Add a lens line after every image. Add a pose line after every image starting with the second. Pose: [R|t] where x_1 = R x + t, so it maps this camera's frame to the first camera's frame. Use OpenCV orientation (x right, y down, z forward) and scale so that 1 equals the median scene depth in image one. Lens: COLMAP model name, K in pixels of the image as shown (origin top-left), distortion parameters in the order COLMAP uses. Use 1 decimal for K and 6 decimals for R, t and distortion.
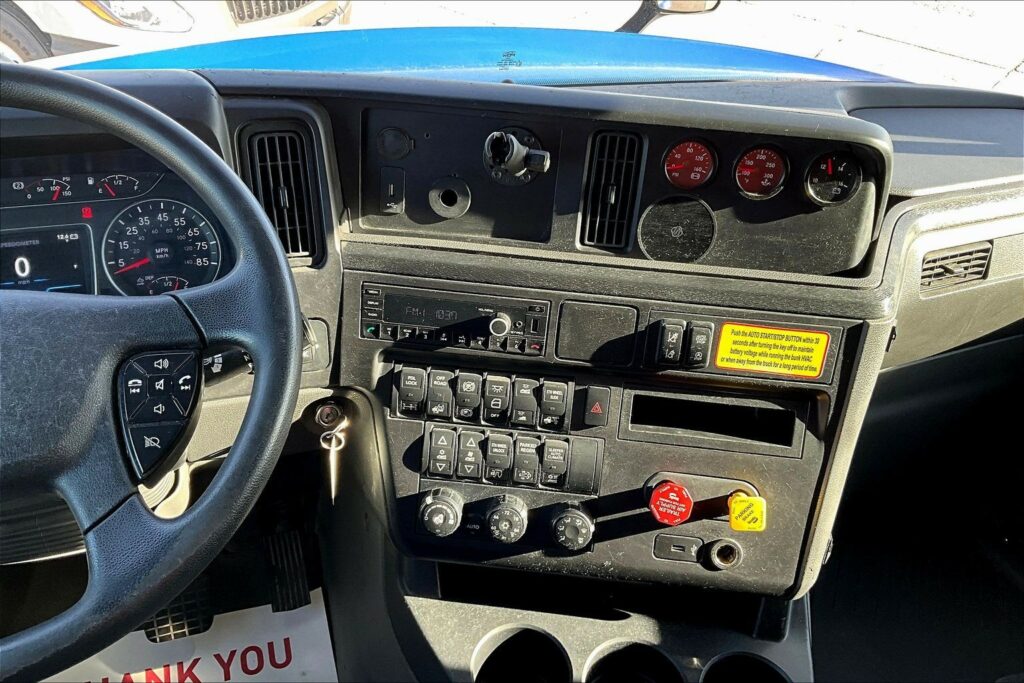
lens RADIAL K [[849.4, 0, 502.7], [0, 849.4, 336.5], [0, 0, 1]] dist [0.109077, -0.223677]
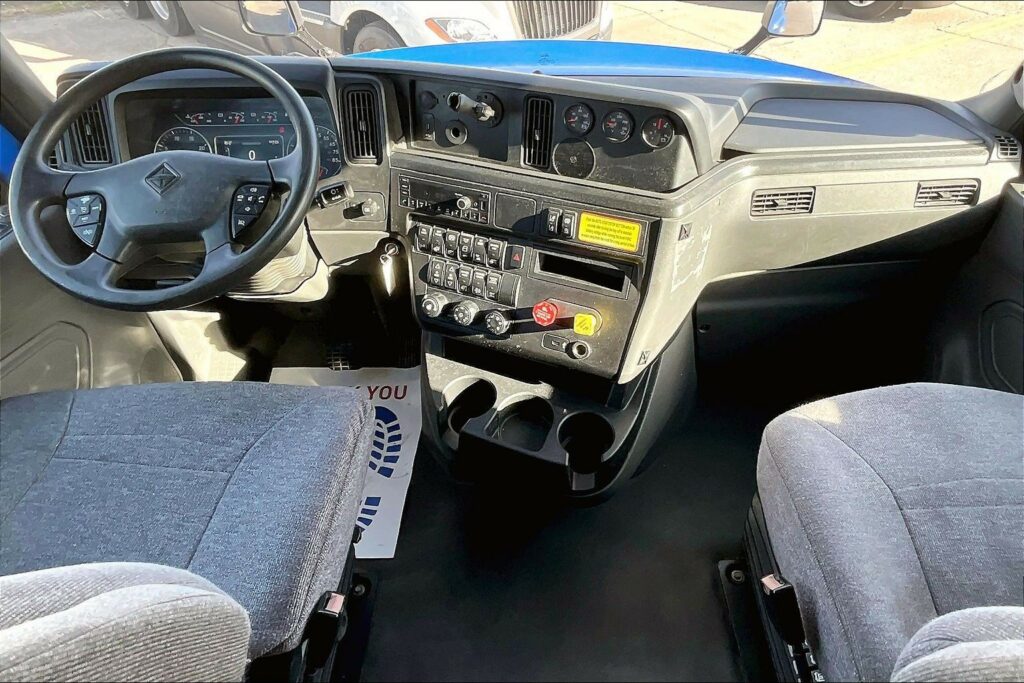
lens RADIAL K [[614.3, 0, 556.8], [0, 614.3, 323.7], [0, 0, 1]] dist [-0.000845, -0.000334]
pose [[0.952322, 0.135890, -0.273160, 0.561432], [-0.114506, 0.989075, 0.092836, 0.093151], [0.282791, -0.057131, 0.957479, -0.207789]]
